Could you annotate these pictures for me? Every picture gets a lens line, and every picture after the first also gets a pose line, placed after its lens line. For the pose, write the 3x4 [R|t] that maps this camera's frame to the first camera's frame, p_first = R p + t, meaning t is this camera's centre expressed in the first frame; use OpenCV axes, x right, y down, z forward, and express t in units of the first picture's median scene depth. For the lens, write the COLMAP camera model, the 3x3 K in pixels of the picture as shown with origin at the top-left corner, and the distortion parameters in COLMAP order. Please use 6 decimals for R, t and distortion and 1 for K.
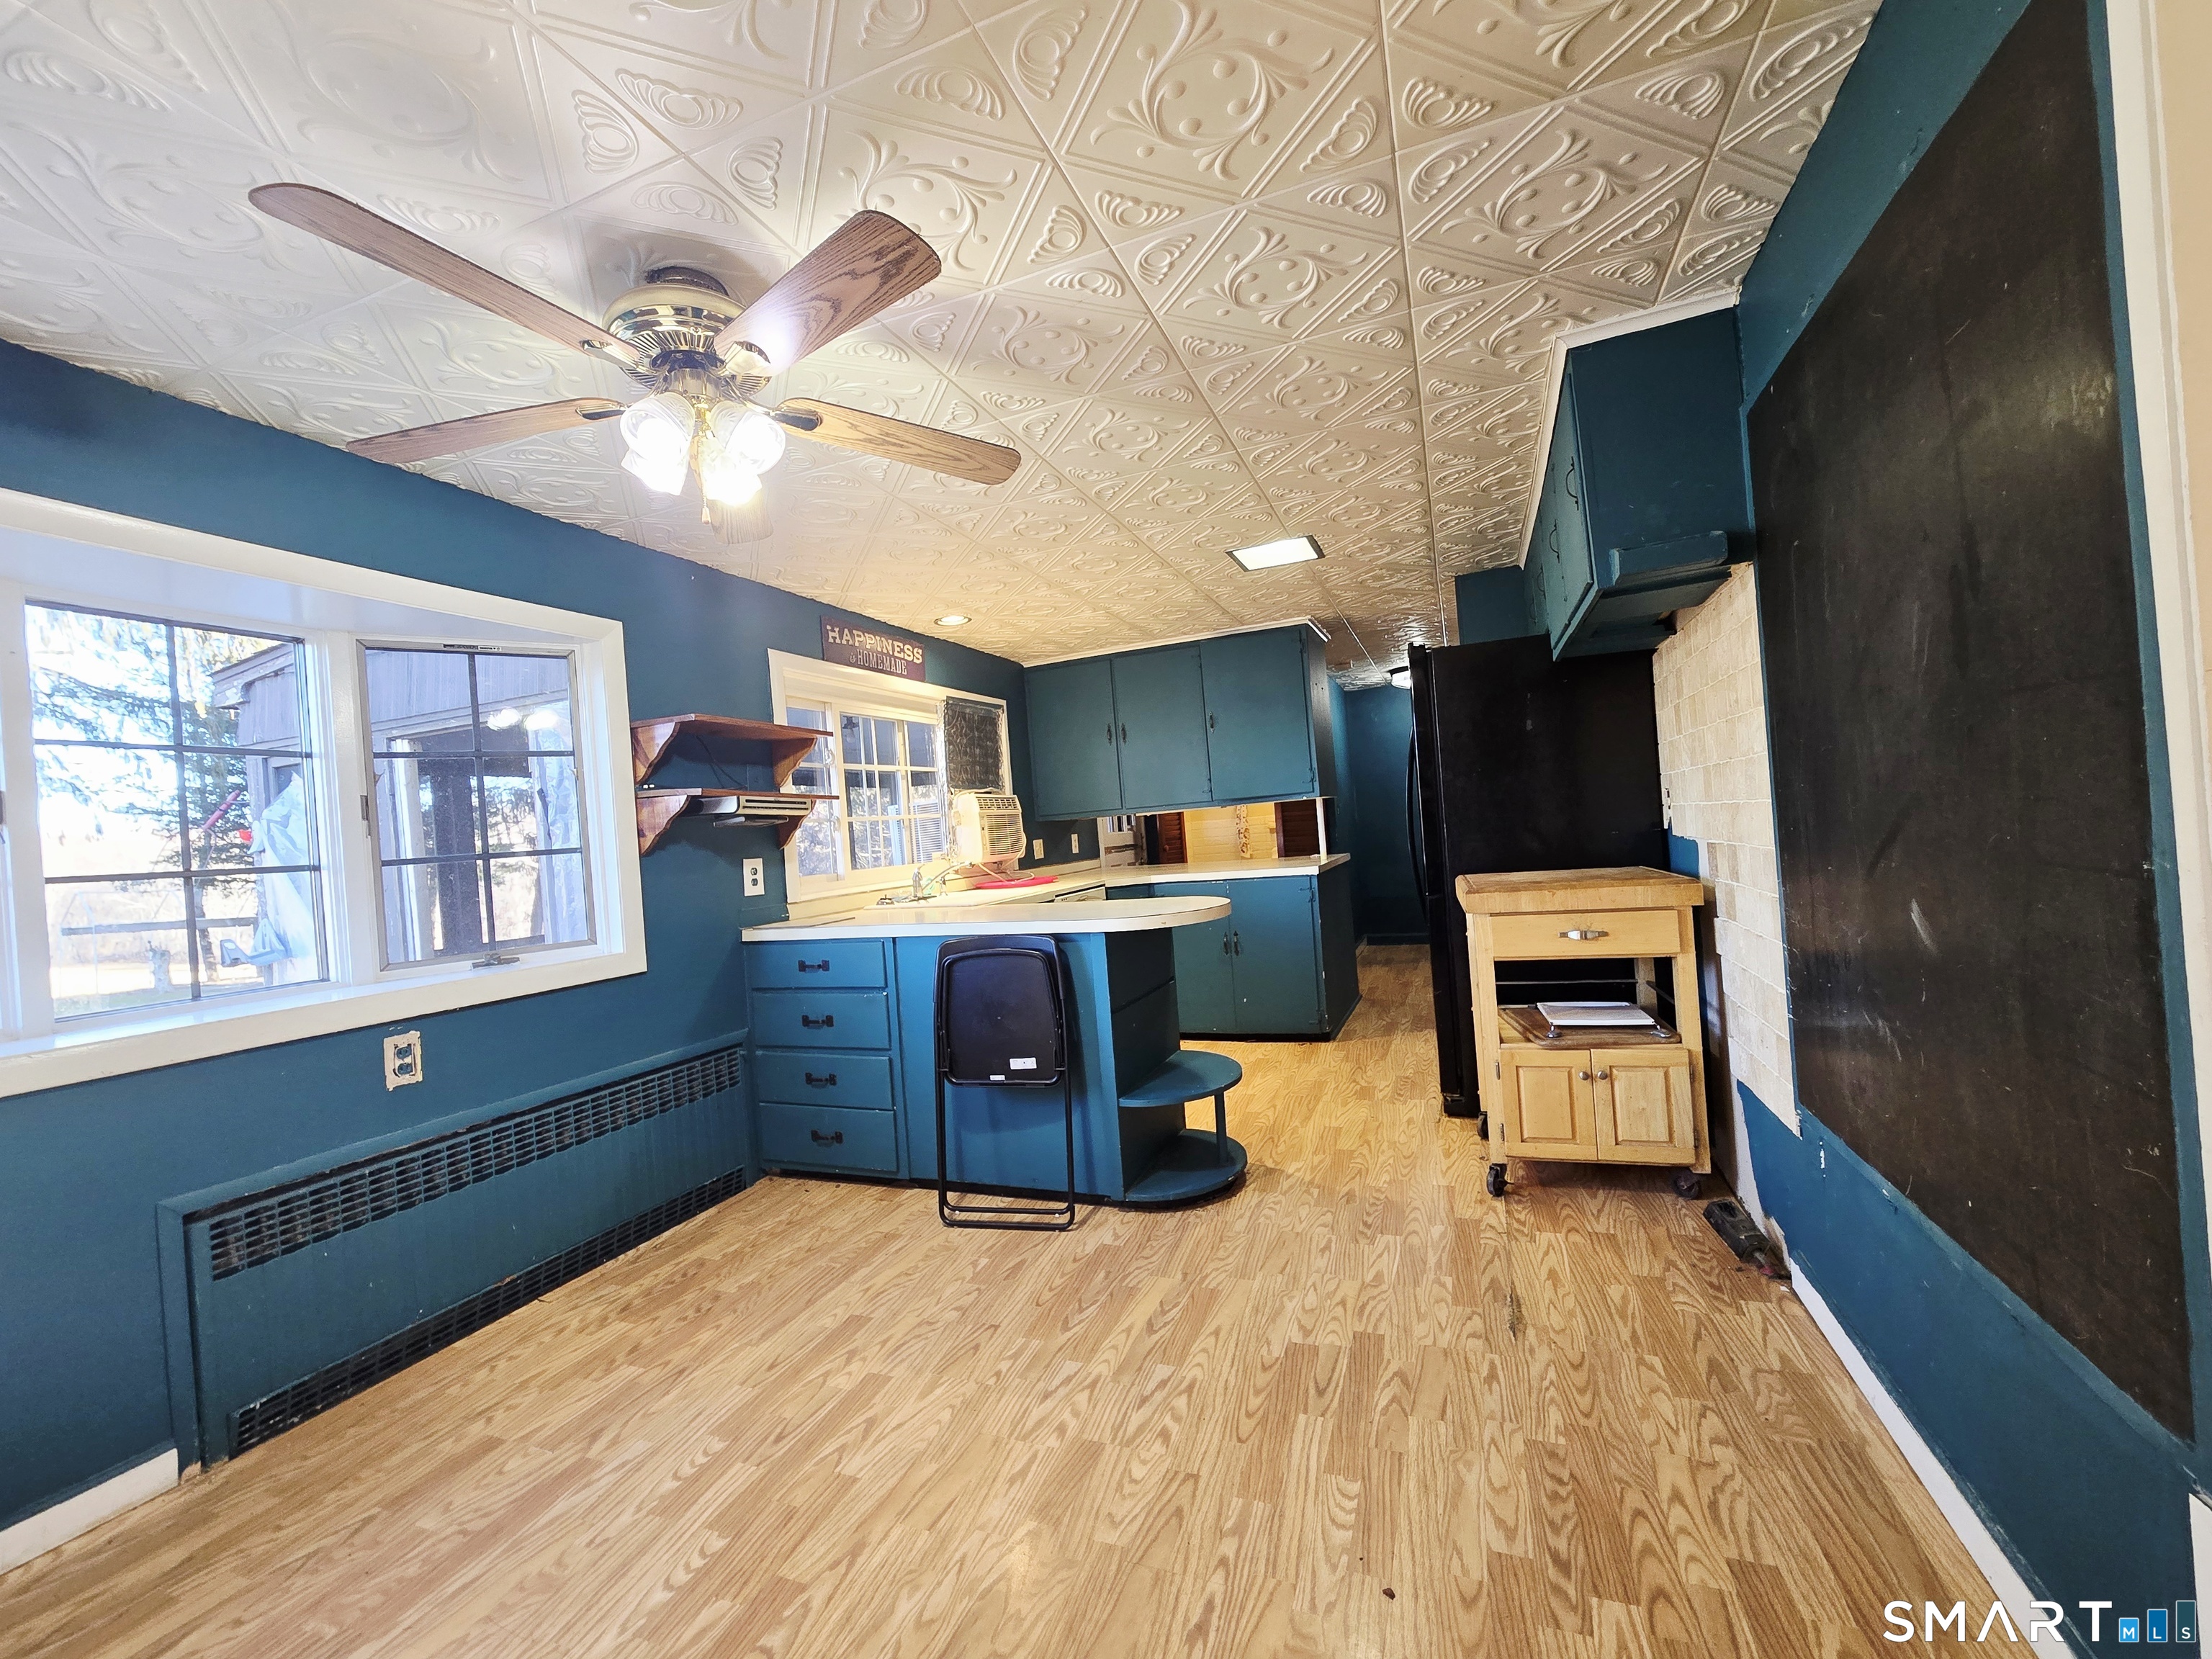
lens RADIAL K [[889.4, 0, 1106.0], [0, 889.4, 829.5], [0, 0, 1]] dist [-0.001063, -0.000377]
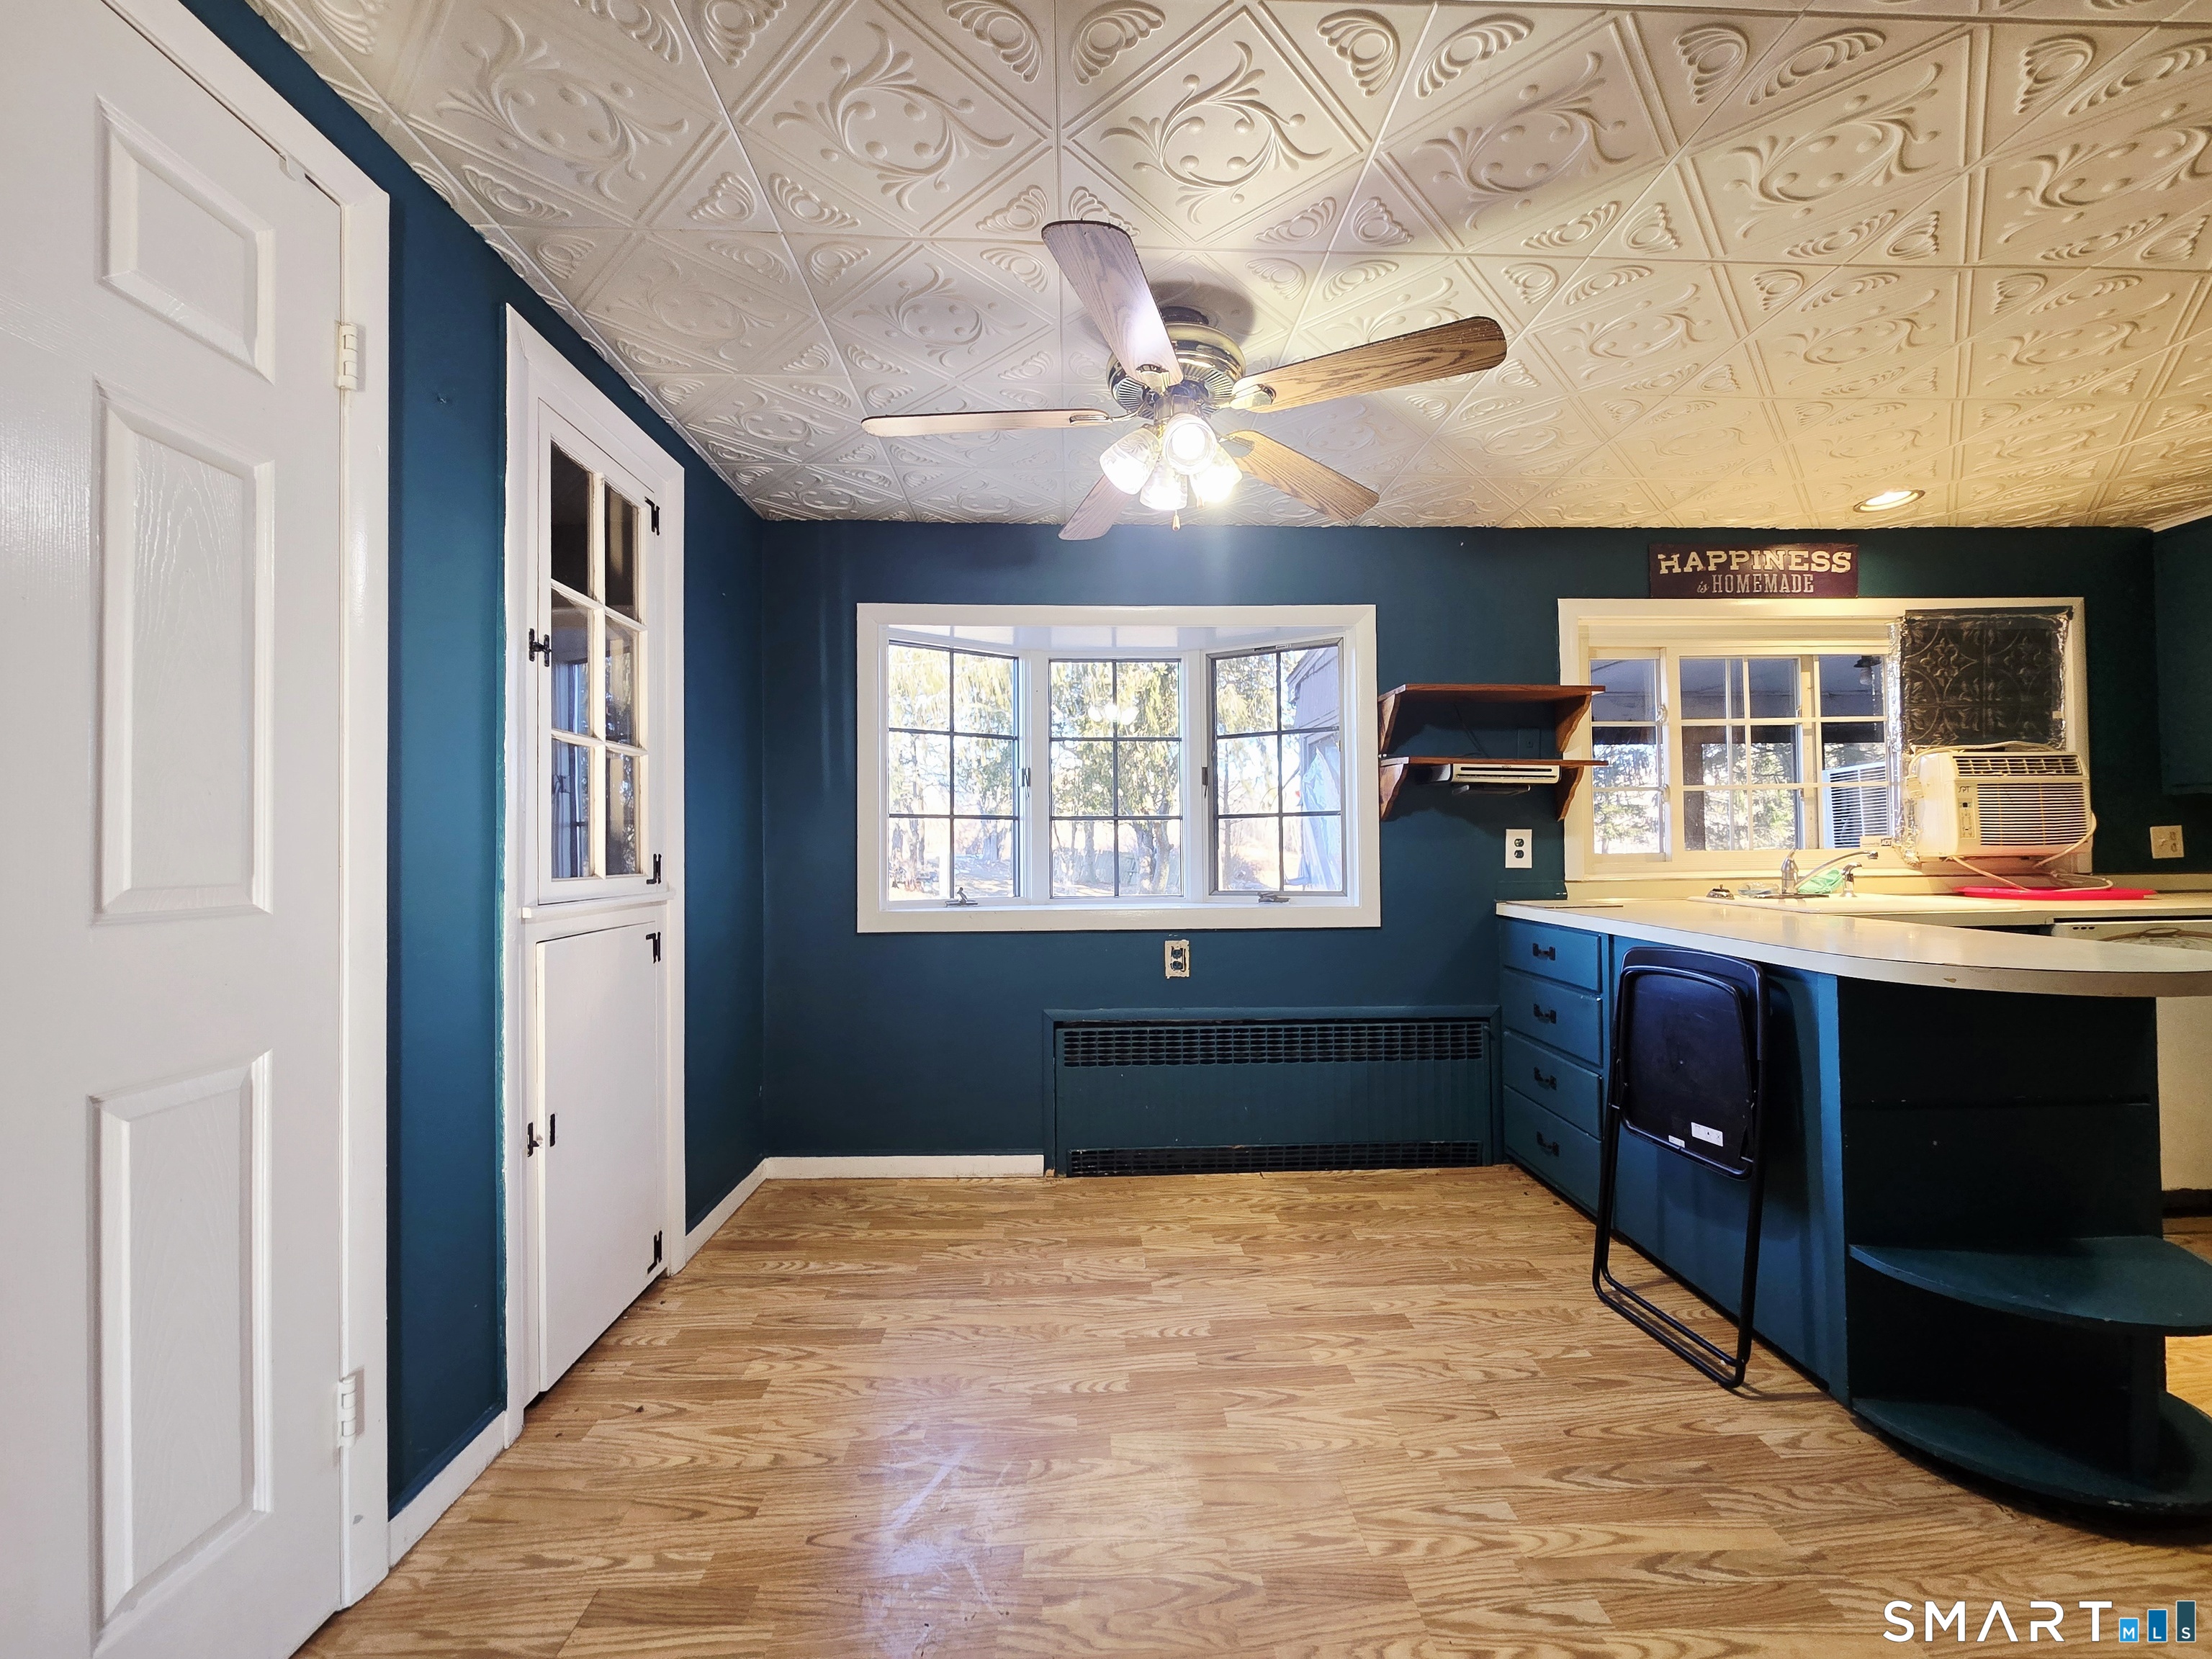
lens RADIAL K [[883.6, 0, 1106.0], [0, 883.6, 829.5], [0, 0, 1]] dist [0.000905, 0.000193]
pose [[0.424970, 0.055836, -0.903484, 0.312261], [-0.016528, 0.998408, 0.053928, -0.011991], [0.905056, -0.007985, 0.425217, 0.245417]]
